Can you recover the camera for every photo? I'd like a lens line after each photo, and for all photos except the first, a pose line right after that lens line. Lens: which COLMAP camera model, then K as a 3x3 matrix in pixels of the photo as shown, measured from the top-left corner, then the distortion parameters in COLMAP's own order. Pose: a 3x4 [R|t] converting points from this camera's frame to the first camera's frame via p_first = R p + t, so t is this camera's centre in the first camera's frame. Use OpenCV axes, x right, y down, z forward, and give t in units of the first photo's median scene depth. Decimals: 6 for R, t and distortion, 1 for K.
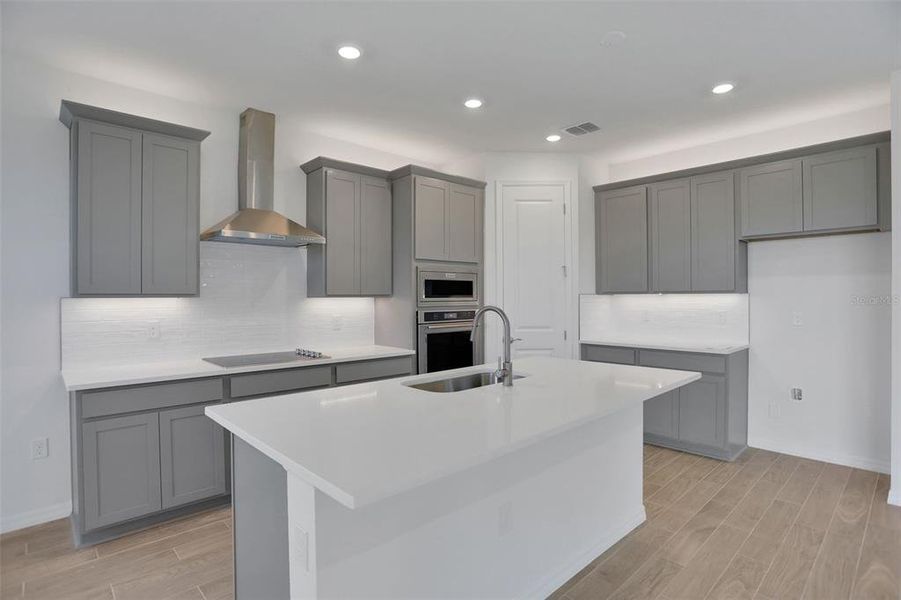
lens RADIAL K [[485.2, 0, 473.7], [0, 485.2, 297.8], [0, 0, 1]] dist [-0.059219, 0.003921]
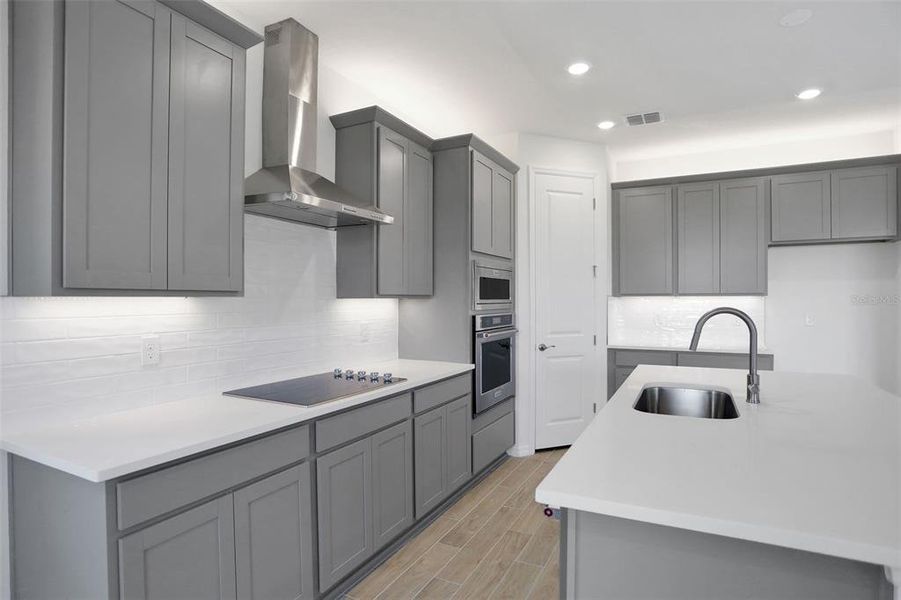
lens RADIAL K [[485.2, 0, 474.7], [0, 485.2, 302.3], [0, 0, 1]] dist [-0.059219, 0.003921]
pose [[0.939590, 0.000909, 0.342301, -0.389387], [-0.001867, 0.999995, 0.002470, 0.003384], [-0.342297, -0.002960, 0.939587, 0.234880]]
